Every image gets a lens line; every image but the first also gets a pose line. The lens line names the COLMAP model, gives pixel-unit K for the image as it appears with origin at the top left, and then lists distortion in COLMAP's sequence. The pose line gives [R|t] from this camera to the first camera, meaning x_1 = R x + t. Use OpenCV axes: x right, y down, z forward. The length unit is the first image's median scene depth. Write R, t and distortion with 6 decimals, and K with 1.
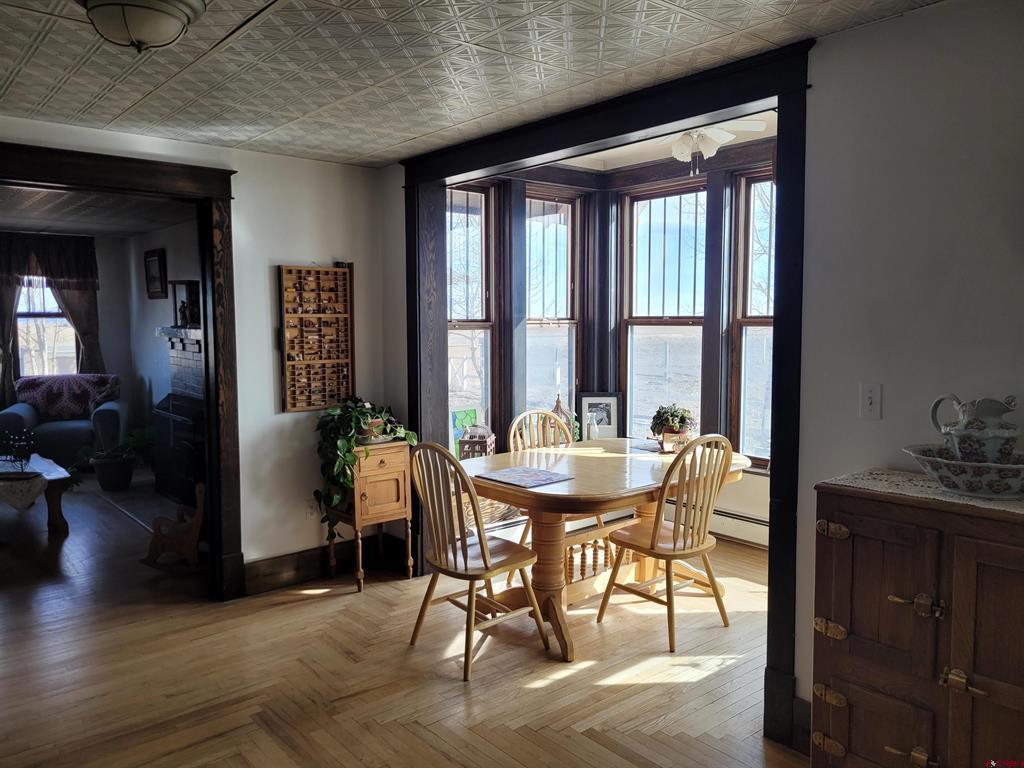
lens RADIAL K [[770.9, 0, 515.5], [0, 770.9, 379.0], [0, 0, 1]] dist [0.061277, -0.047653]
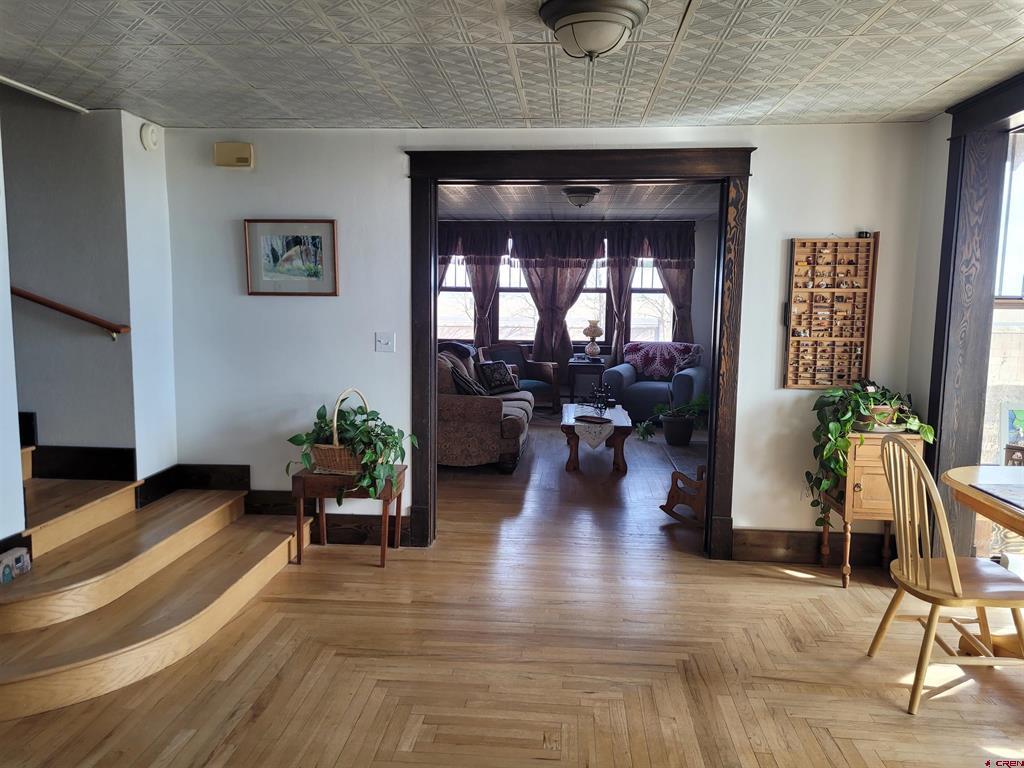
lens RADIAL K [[770.9, 0, 506.2], [0, 770.9, 381.1], [0, 0, 1]] dist [0.061277, -0.047653]
pose [[0.703019, 0.090399, -0.705402, 0.147810], [-0.068266, 0.995886, 0.059589, -0.000901], [0.707887, 0.006263, 0.706298, 0.047234]]
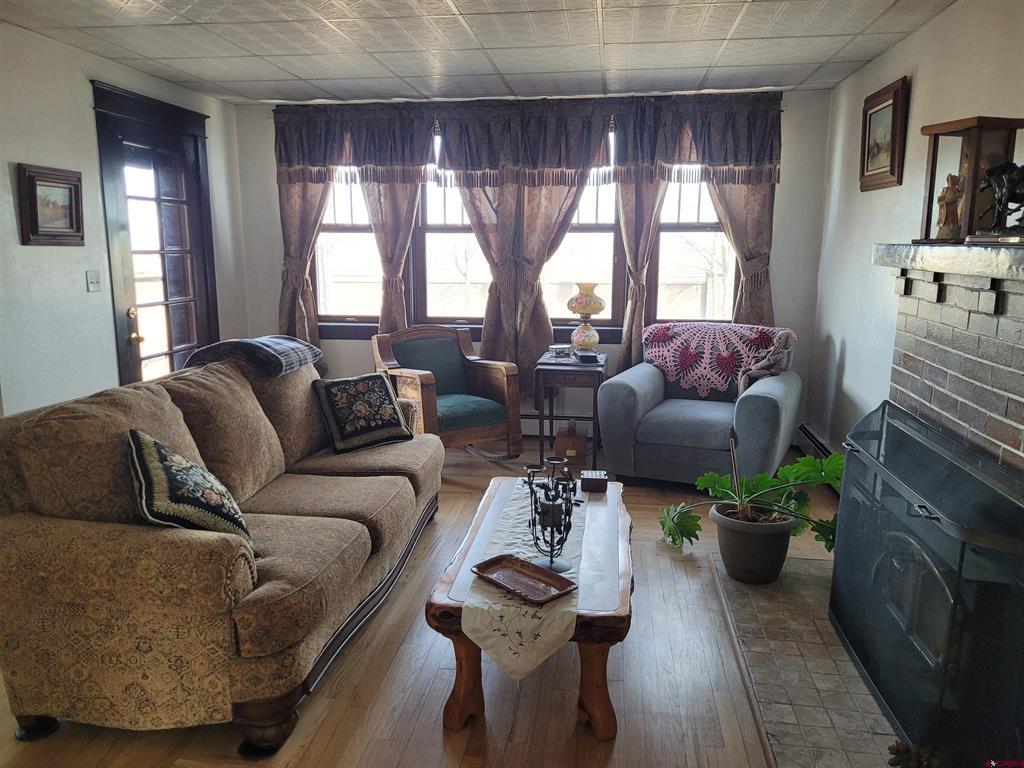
lens RADIAL K [[770.9, 0, 504.9], [0, 770.9, 381.9], [0, 0, 1]] dist [0.061277, -0.047653]
pose [[0.662134, 0.136856, -0.736783, -0.414668], [-0.062537, 0.989844, 0.127661, -0.051110], [0.746772, -0.038452, 0.663968, 0.863154]]
